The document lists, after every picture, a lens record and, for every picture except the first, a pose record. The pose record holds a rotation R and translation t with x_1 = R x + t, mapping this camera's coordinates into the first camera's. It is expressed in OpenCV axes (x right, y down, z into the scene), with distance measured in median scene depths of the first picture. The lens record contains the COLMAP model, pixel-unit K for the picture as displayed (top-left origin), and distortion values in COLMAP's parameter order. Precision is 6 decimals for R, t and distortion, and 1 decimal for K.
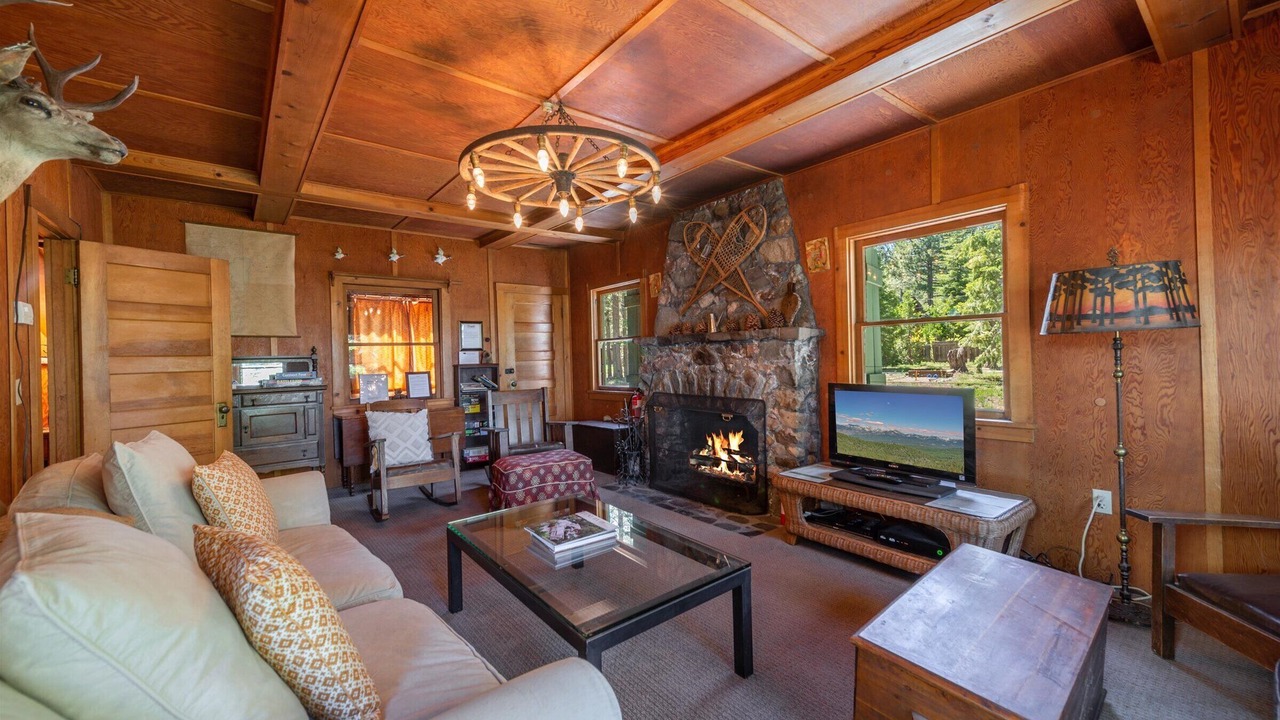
lens RADIAL K [[508.8, 0, 641.8], [0, 508.8, 358.6], [0, 0, 1]] dist [0.002943, 0.000032]
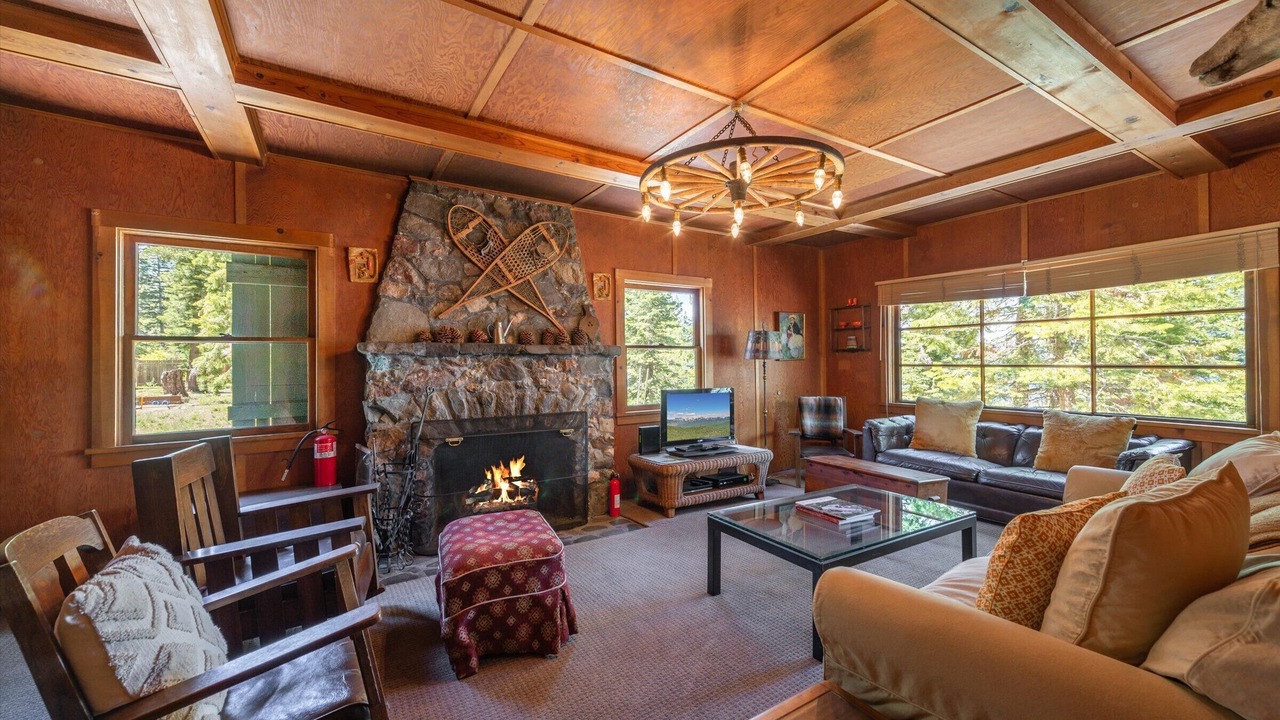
lens RADIAL K [[508.8, 0, 643.9], [0, 508.8, 357.7], [0, 0, 1]] dist [0.002943, 0.000032]
pose [[0.090644, 0.030992, 0.995401, -0.782741], [0.011311, 0.999419, -0.032147, 0.004151], [-0.995819, 0.014173, 0.090241, 0.746039]]
